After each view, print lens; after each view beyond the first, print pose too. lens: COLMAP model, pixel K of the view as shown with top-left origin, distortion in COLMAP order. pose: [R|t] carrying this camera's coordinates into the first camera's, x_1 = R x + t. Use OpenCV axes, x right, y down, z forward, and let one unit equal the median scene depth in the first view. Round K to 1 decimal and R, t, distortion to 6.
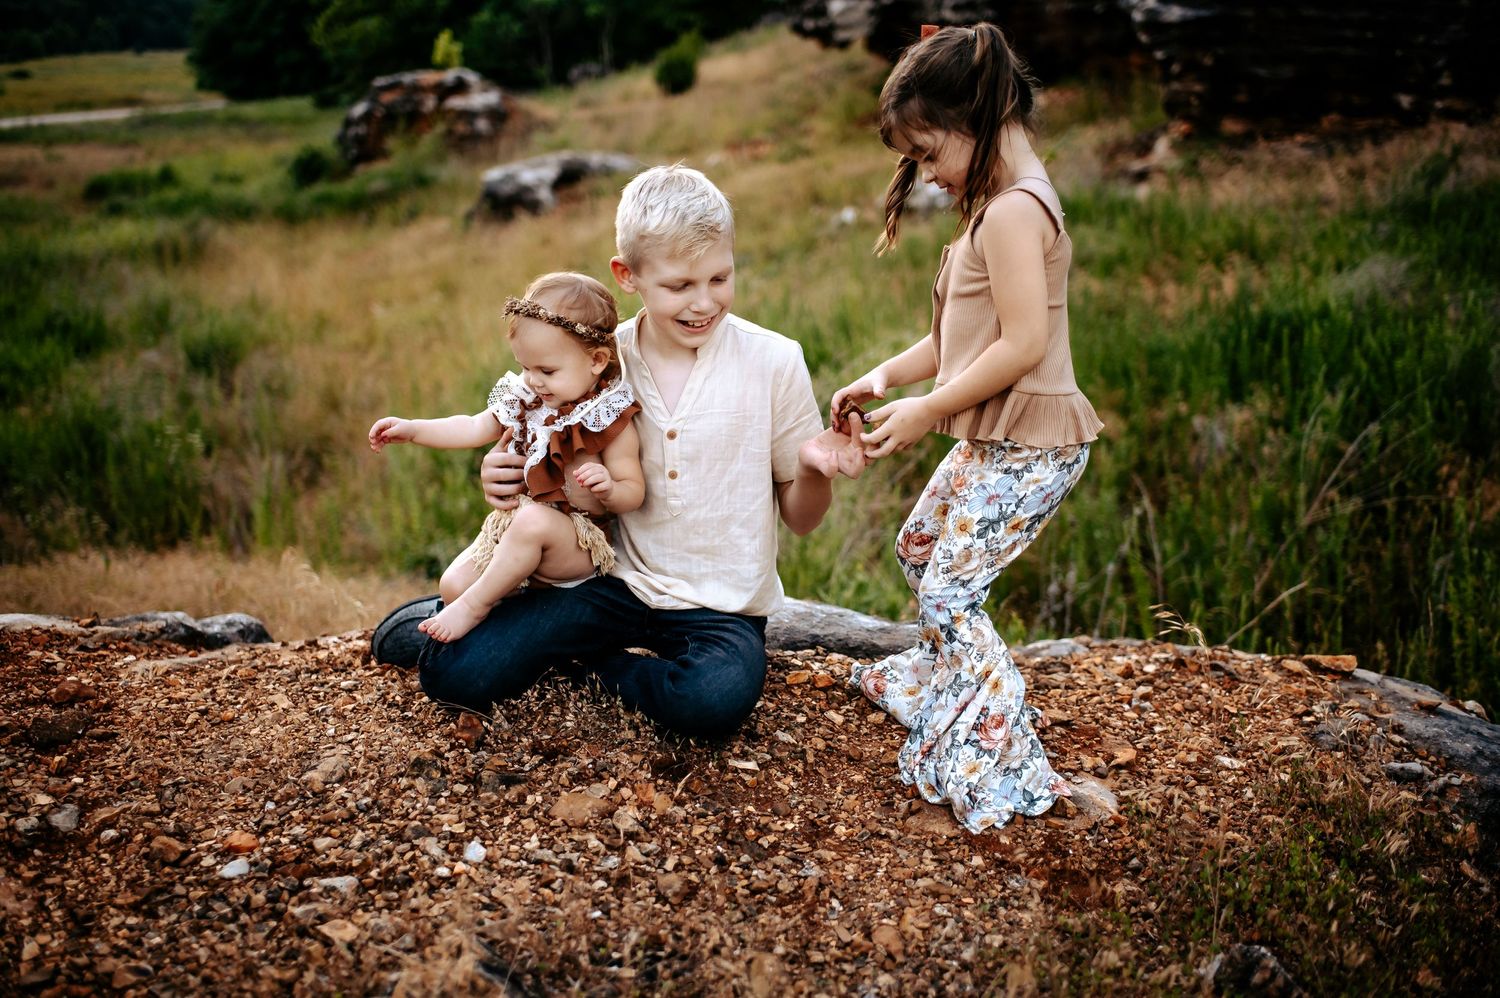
lens RADIAL K [[1415.7, 0, 750.0], [0, 1415.7, 499.0], [0, 0, 1]] dist [-0.072889, 0.013219]
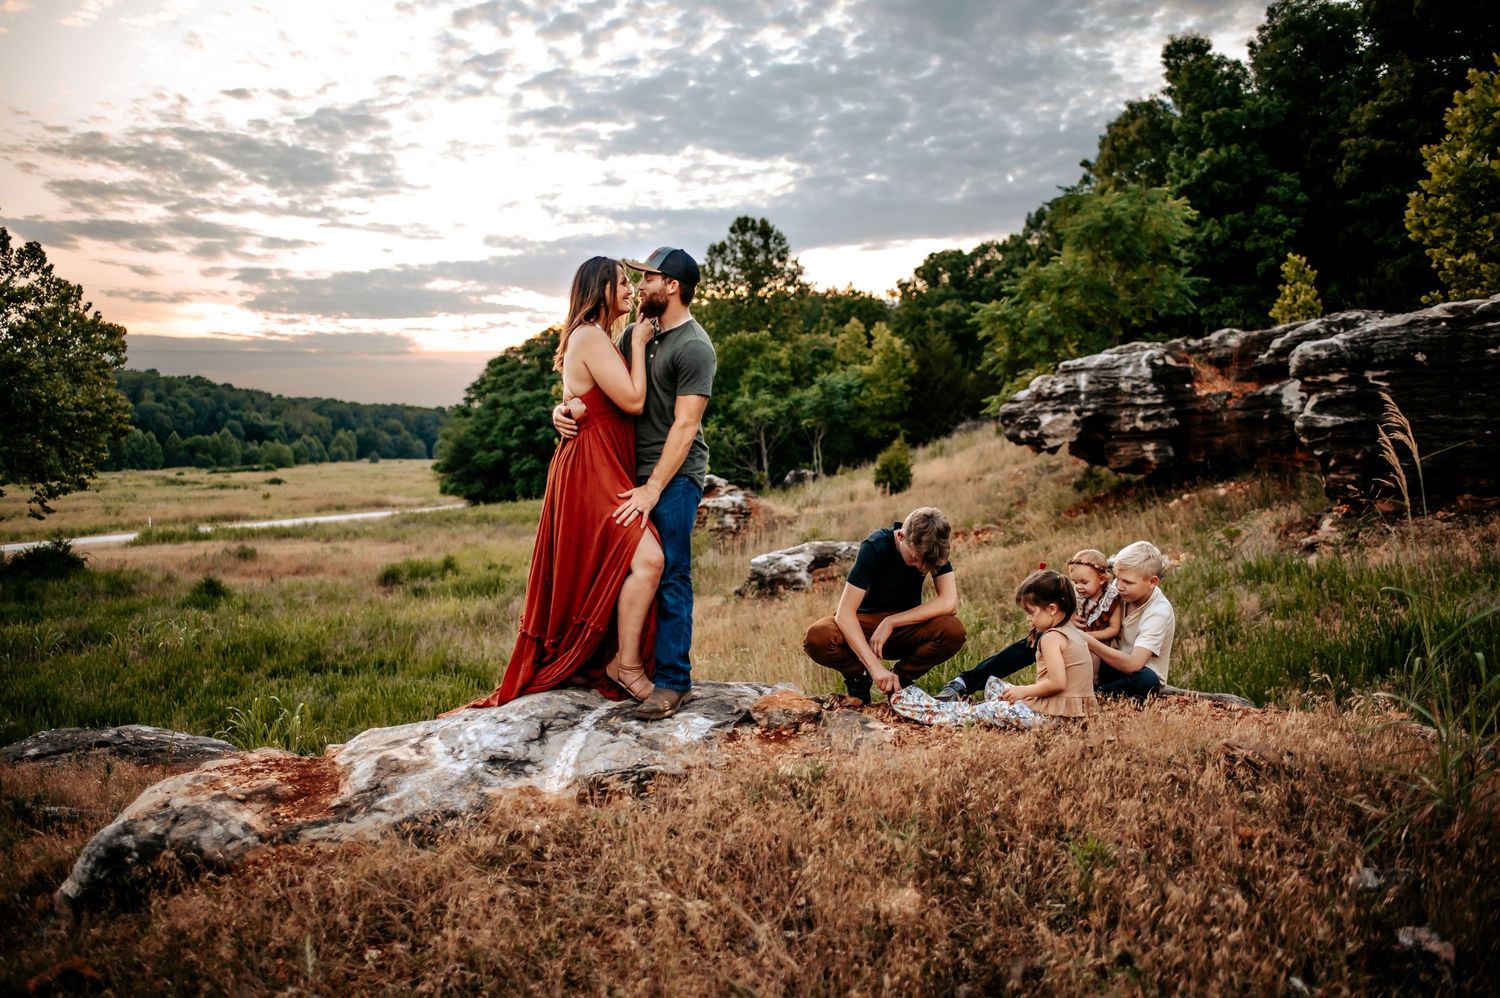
lens RADIAL K [[1415.7, 0, 750.0], [0, 1415.7, 499.0], [0, 0, 1]] dist [-0.072889, 0.013219]
pose [[0.992391, -0.018643, -0.121708, -0.042210], [-0.015258, 0.962229, -0.271812, 0.049360], [0.122179, 0.271600, 0.954623, -0.173142]]
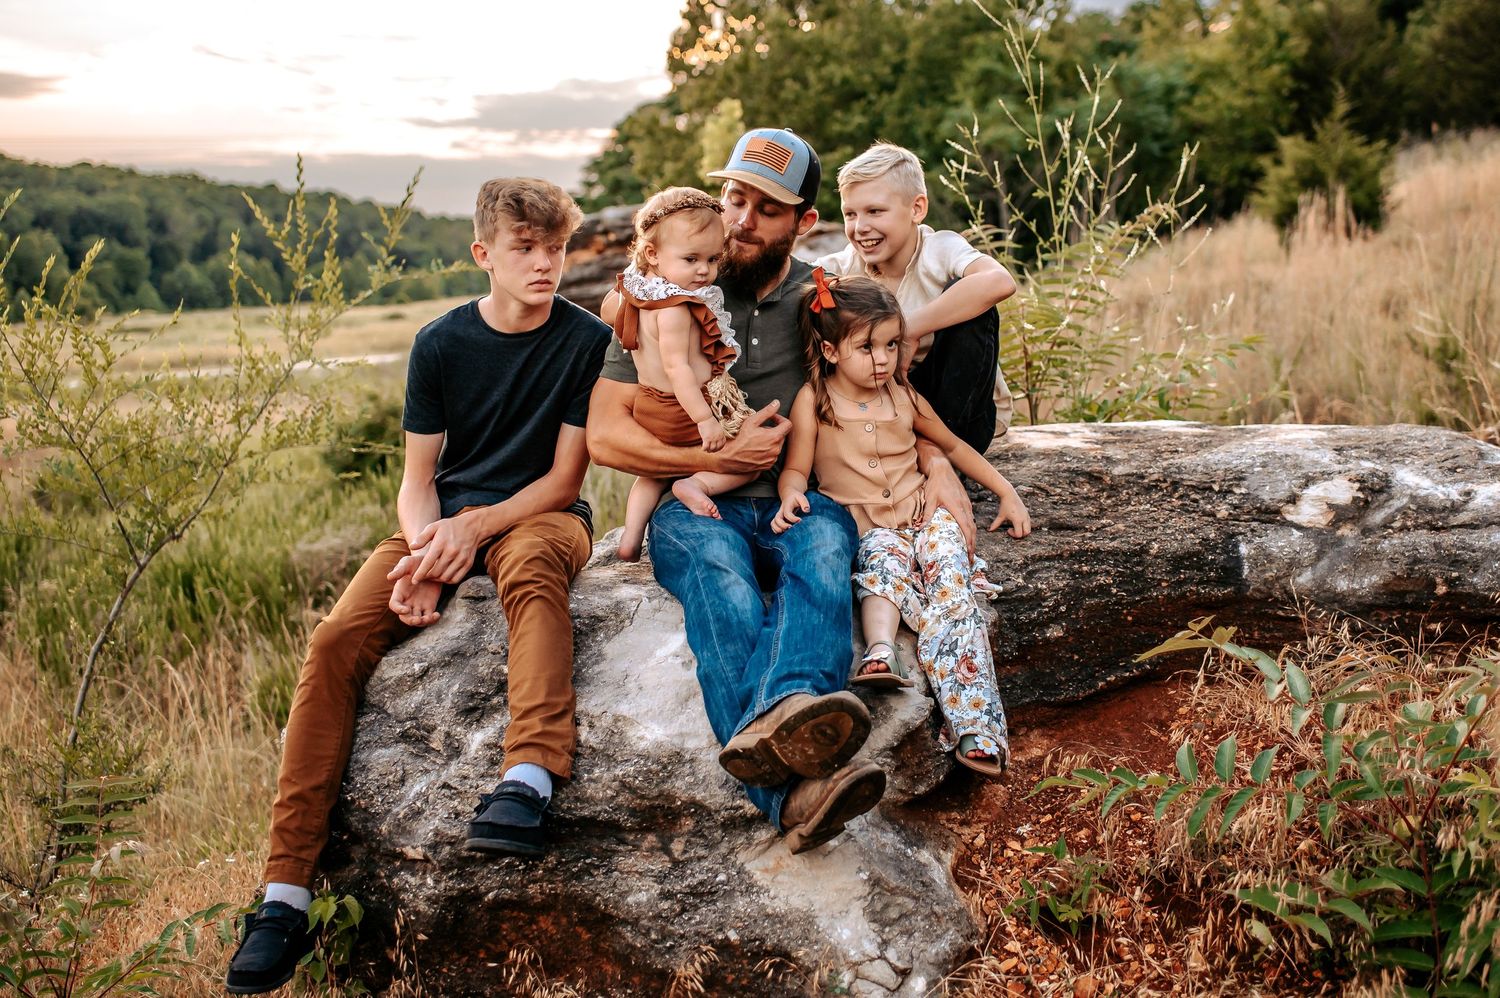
lens RADIAL K [[1415.7, 0, 750.0], [0, 1415.7, 499.0], [0, 0, 1]] dist [-0.072889, 0.013219]
pose [[0.946732, 0.000819, -0.322023, -0.115212], [-0.054136, 0.986170, -0.156649, -0.210992], [0.317441, 0.165737, 0.933682, 0.847730]]
